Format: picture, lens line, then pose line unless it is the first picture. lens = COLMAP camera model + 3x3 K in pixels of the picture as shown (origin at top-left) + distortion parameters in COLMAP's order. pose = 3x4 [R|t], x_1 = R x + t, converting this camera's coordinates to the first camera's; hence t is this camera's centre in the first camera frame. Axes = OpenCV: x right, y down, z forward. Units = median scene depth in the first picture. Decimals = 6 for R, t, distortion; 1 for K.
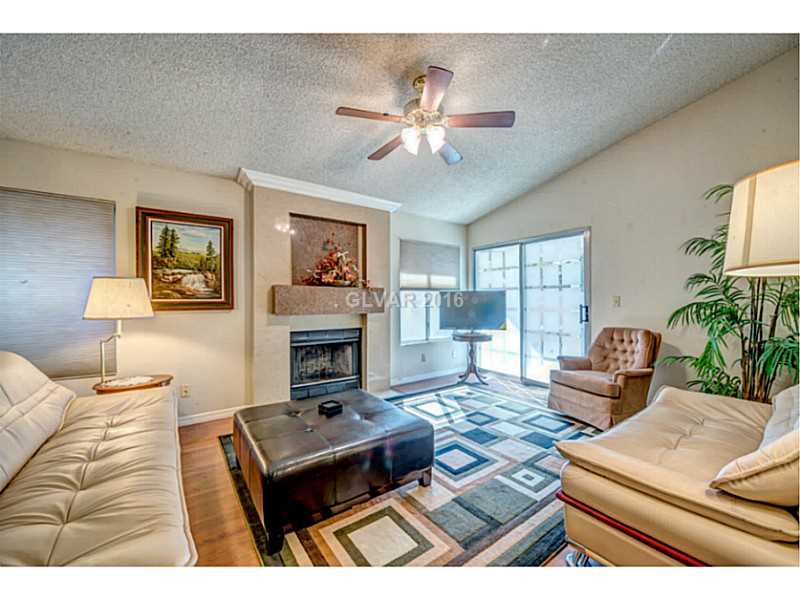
lens RADIAL K [[316.1, 0, 401.2], [0, 316.1, 301.5], [0, 0, 1]] dist [-0.012868, -0.001013]
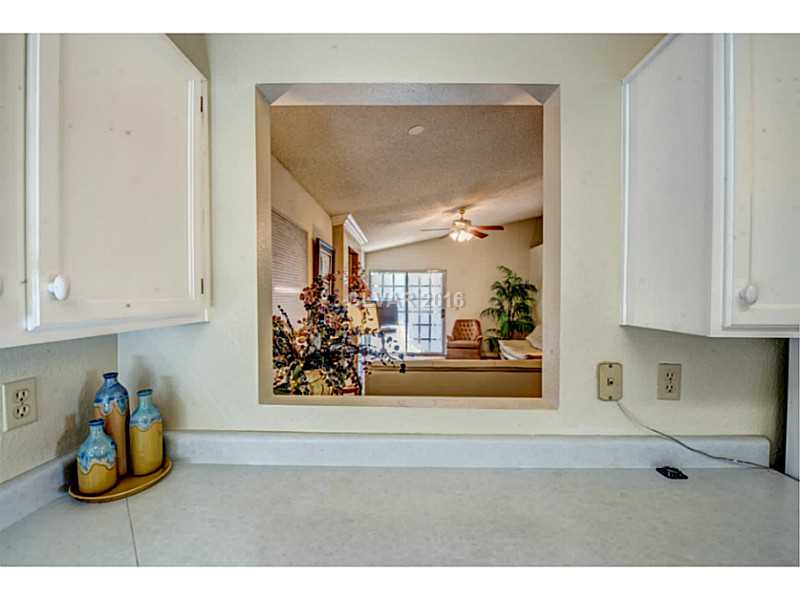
lens RADIAL K [[316.1, 0, 401.2], [0, 316.1, 301.5], [0, 0, 1]] dist [-0.012868, -0.001013]
pose [[0.592128, -0.006465, 0.805818, -1.303047], [-0.008141, 0.999869, 0.014004, -0.068185], [-0.805803, -0.014852, 0.591998, 0.042962]]
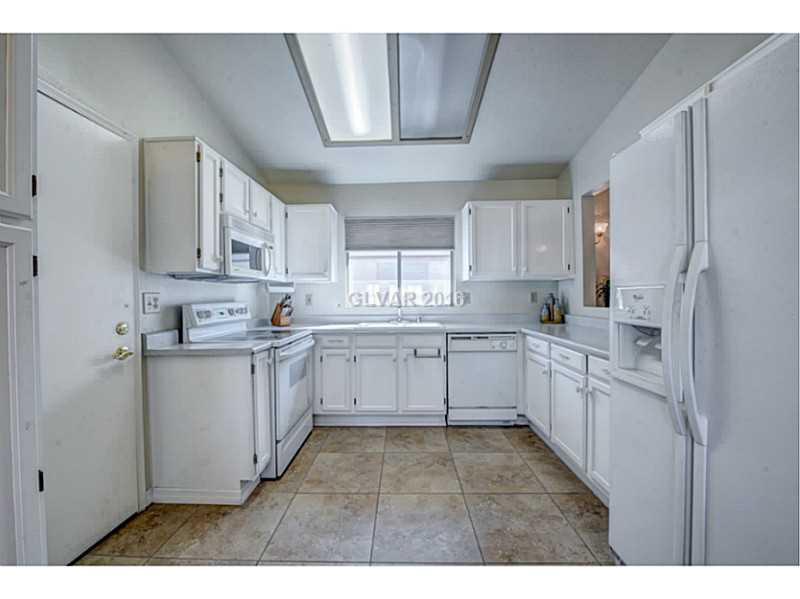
lens RADIAL K [[319.5, 0, 398.3], [0, 319.5, 299.6], [0, 0, 1]] dist [-0.018818, -0.000467]
pose [[0.800205, 0.002328, -0.599723, -1.020881], [0.005939, 0.999913, 0.011806, 0.004484], [0.599698, -0.013009, 0.800121, -0.674133]]
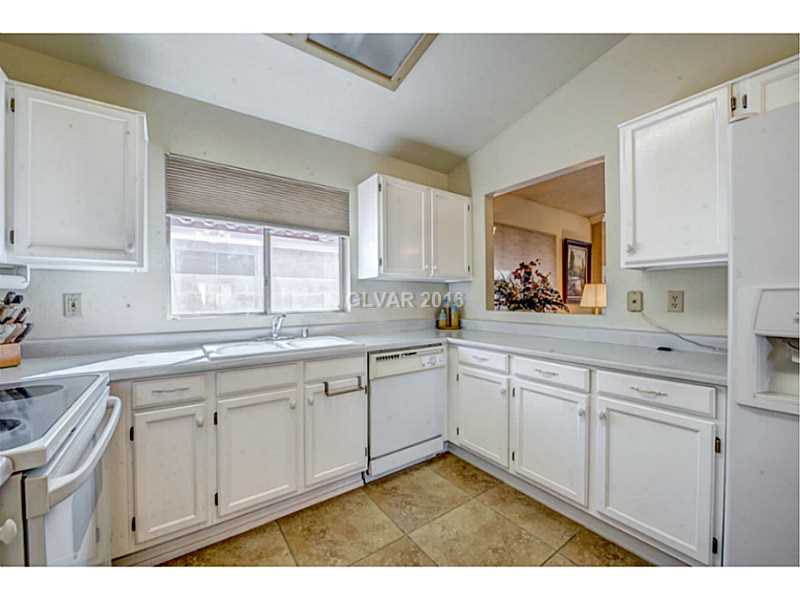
lens RADIAL K [[316.1, 0, 401.2], [0, 316.1, 301.5], [0, 0, 1]] dist [-0.012868, -0.001013]
pose [[0.999998, 0.000966, -0.001810, -1.362346], [-0.000947, 0.999947, 0.010297, 0.004963], [0.001820, -0.010295, 0.999945, -0.499716]]
